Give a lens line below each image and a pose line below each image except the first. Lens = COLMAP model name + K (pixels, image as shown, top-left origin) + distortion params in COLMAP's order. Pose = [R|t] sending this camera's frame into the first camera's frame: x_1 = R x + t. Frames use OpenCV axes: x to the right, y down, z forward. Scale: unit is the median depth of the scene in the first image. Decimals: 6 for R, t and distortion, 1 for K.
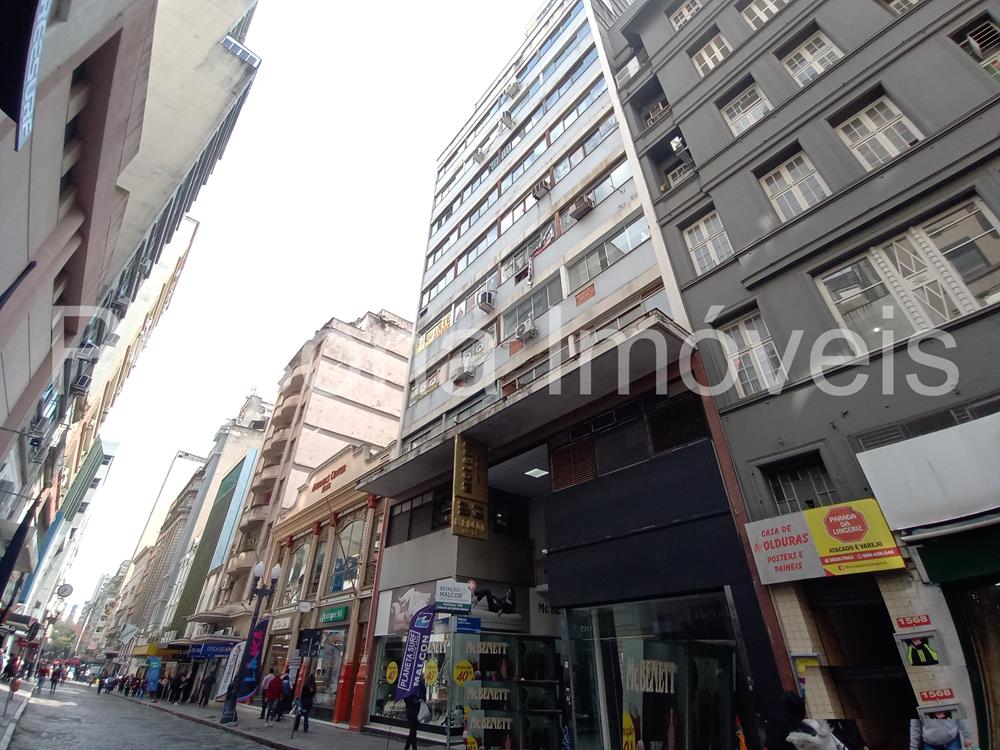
lens RADIAL K [[452.1, 0, 502.2], [0, 452.1, 321.4], [0, 0, 1]] dist [-0.010834, -0.000772]
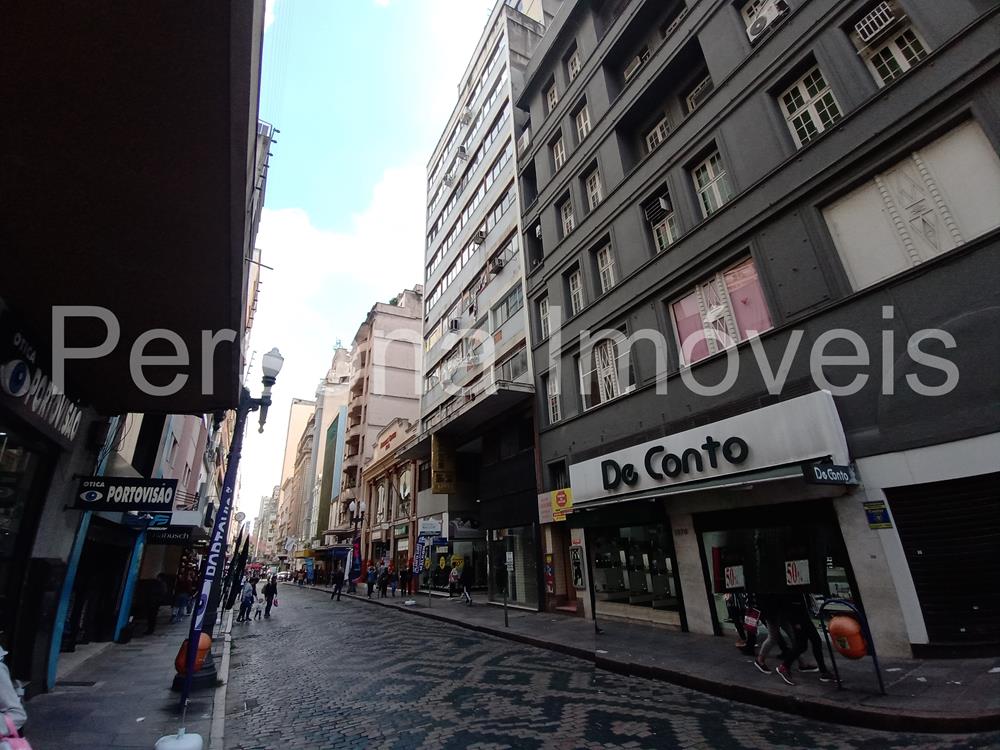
lens RADIAL K [[454.4, 0, 502.2], [0, 454.4, 368.6], [0, 0, 1]] dist [-0.004148, -0.000323]
pose [[0.980968, -0.094783, -0.169464, 0.261579], [0.135607, 0.959078, 0.248556, -0.193941], [0.138970, -0.266806, 0.953678, -0.248196]]
